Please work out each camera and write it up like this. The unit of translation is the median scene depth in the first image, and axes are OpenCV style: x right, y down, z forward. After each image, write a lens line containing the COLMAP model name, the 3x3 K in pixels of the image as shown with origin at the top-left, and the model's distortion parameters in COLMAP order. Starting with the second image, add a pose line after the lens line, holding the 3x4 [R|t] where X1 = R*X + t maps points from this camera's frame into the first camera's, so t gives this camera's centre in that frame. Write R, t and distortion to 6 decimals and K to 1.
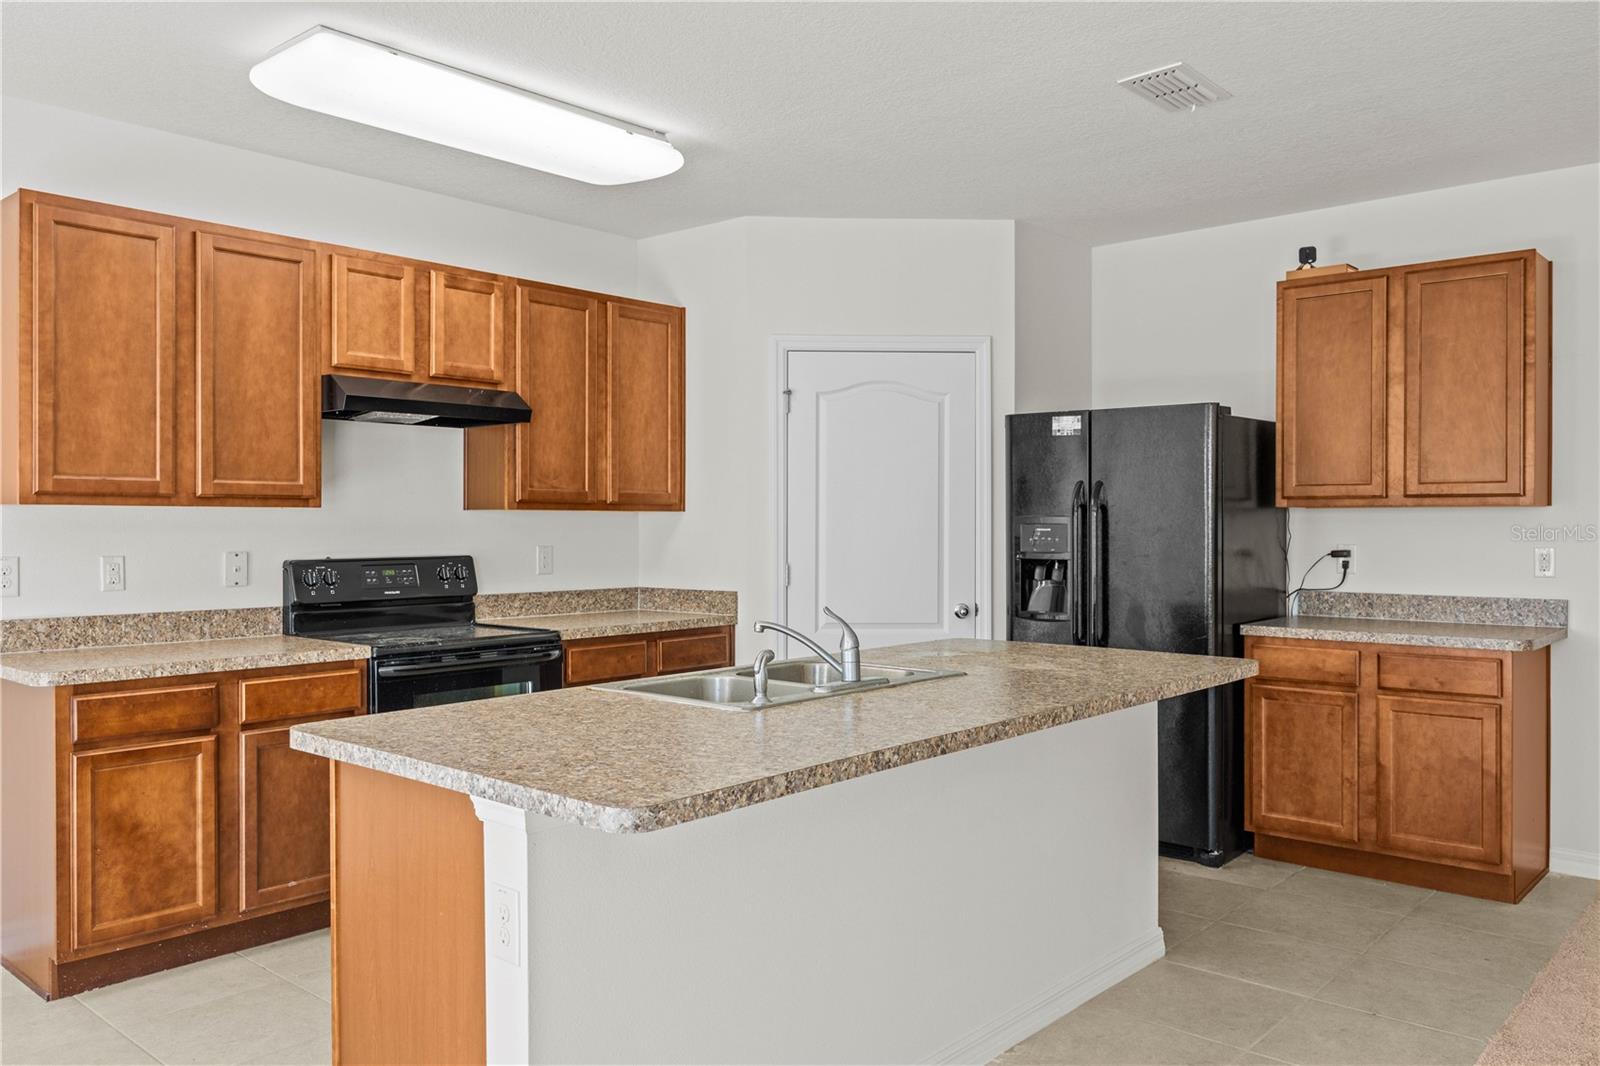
lens RADIAL K [[1227.3, 0, 800.0], [0, 1227.3, 533.0], [0, 0, 1]] dist [0.008010, 0.004547]
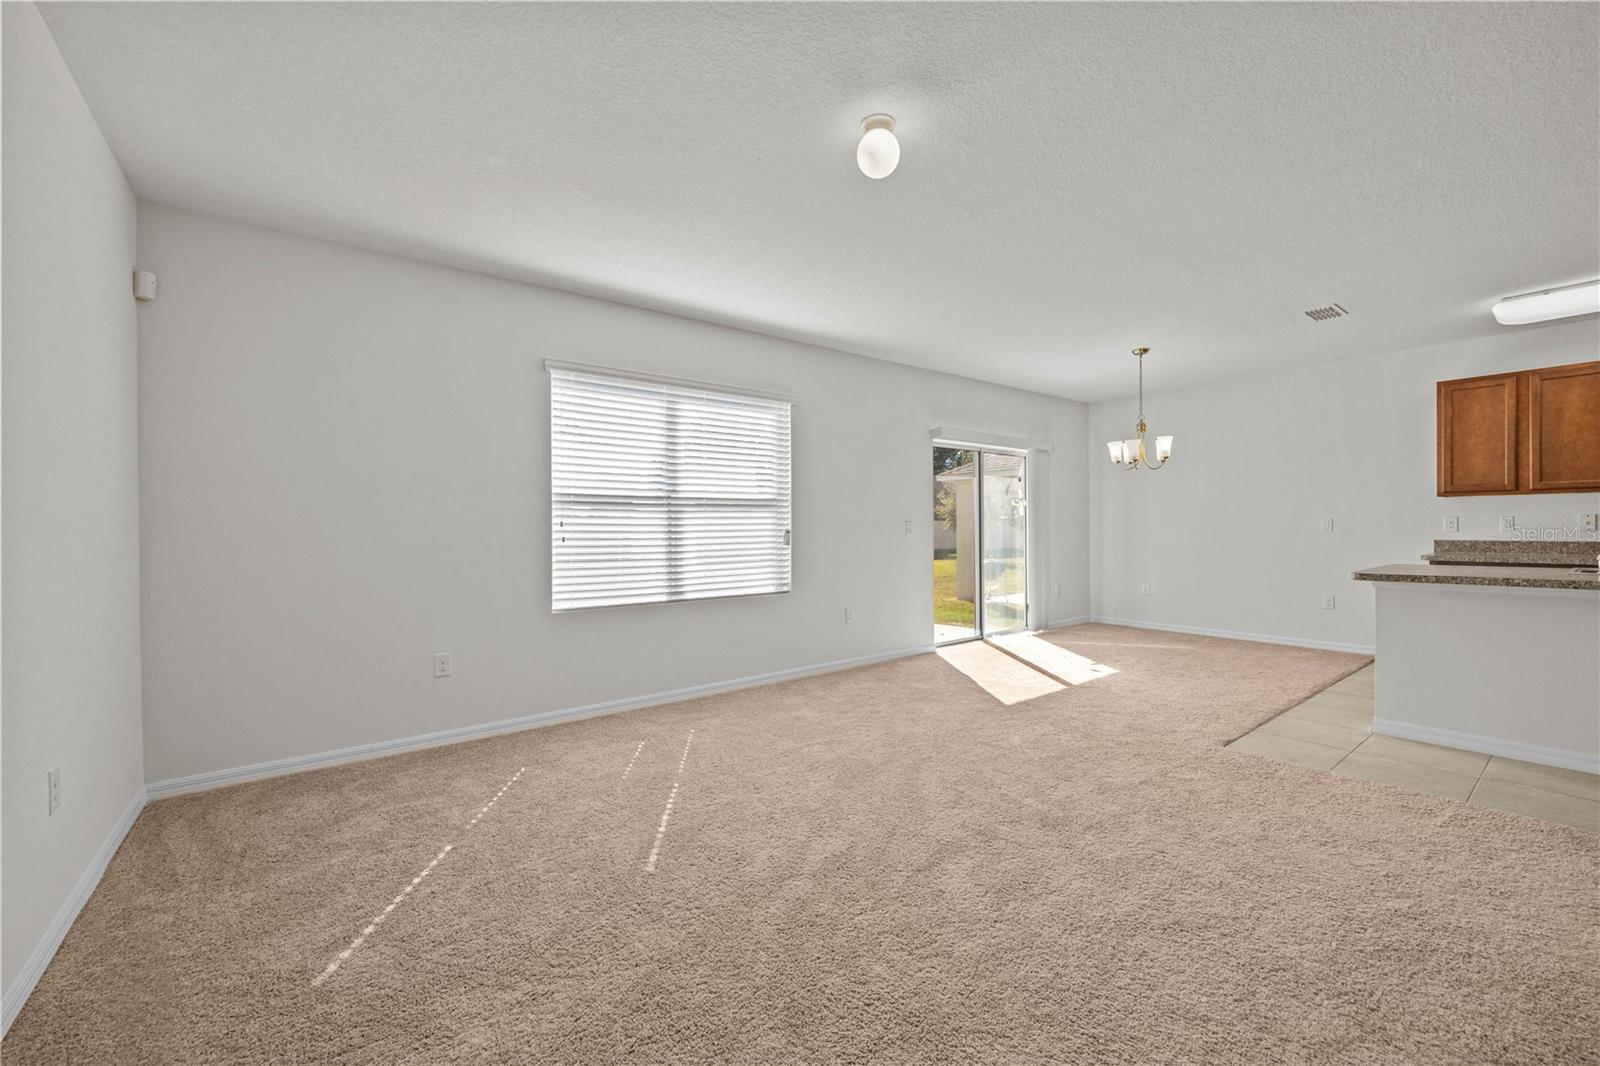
lens RADIAL K [[643.0, 0, 796.6], [0, 643.0, 528.2], [0, 0, 1]] dist [0.001454, -0.000006]
pose [[-0.168069, 0.006469, -0.985754, 0.781397], [0.002565, 0.999978, 0.006125, 0.026321], [0.985772, -0.001499, -0.168082, -0.128935]]
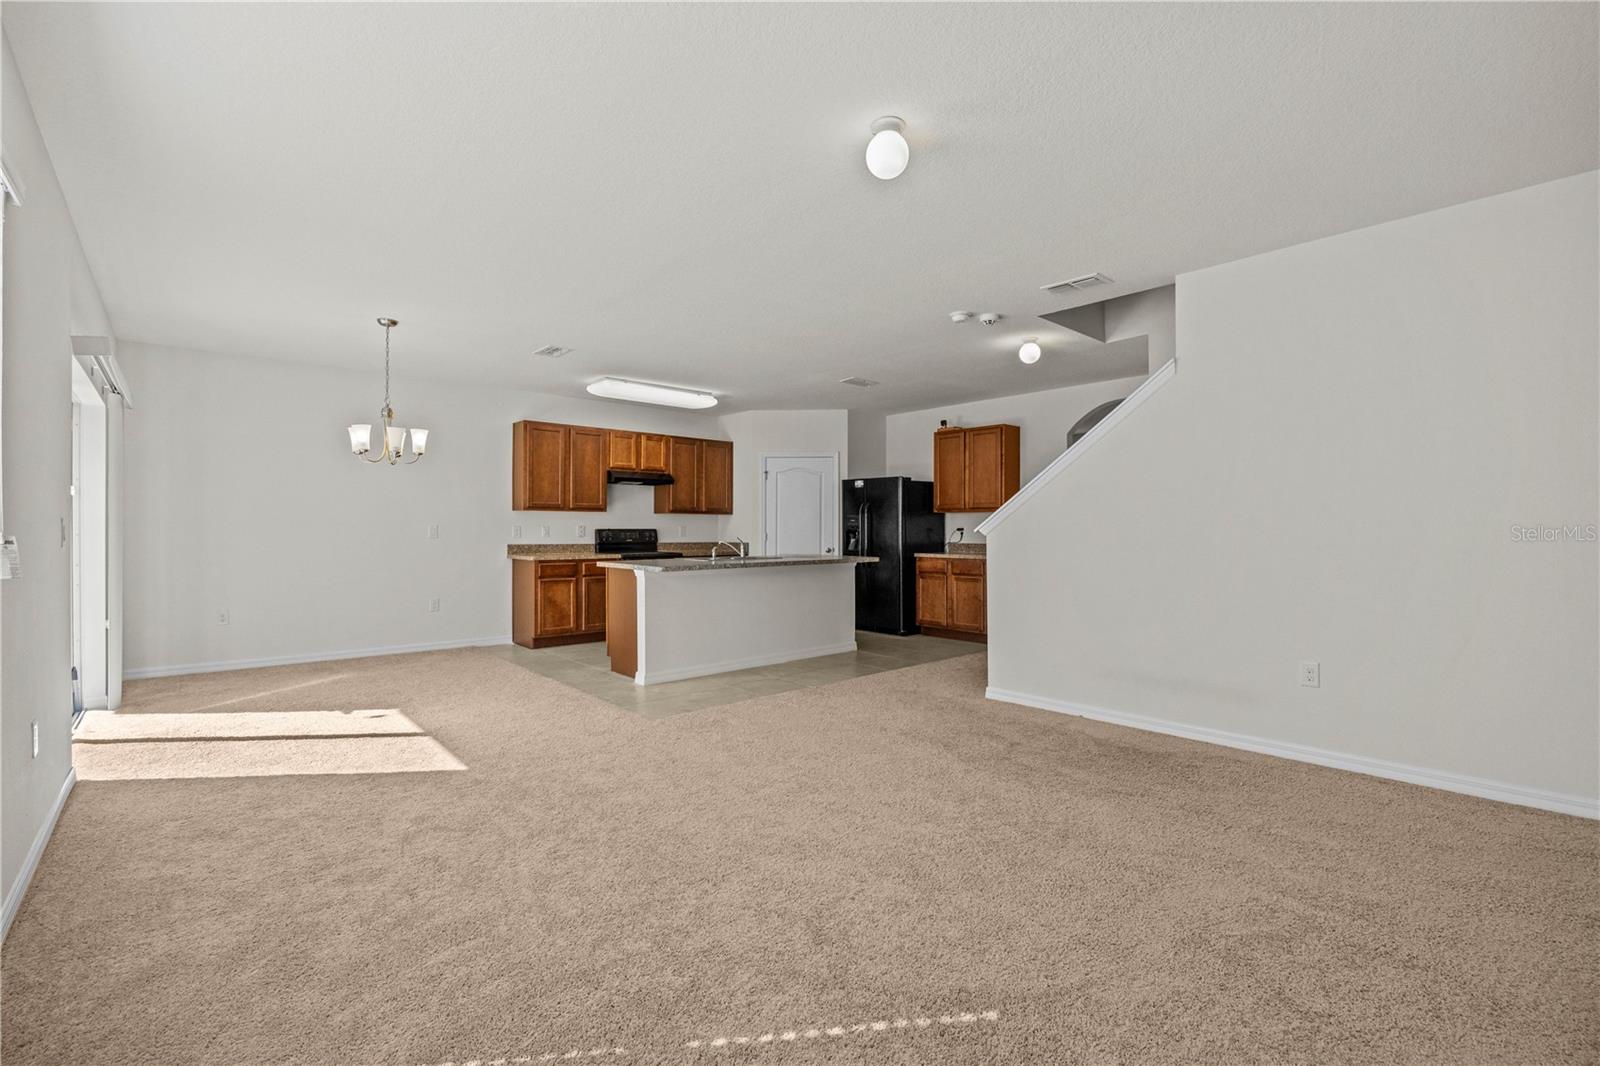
lens RADIAL K [[698.1, 0, 800.0], [0, 698.1, 533.0], [0, 0, 1]] dist [-0.000084, -0.000027]
pose [[0.993852, 0.002818, -0.110679, 0.279905], [-0.003103, 0.999992, -0.002405, 0.033259], [0.110671, 0.002734, 0.993853, -0.672387]]
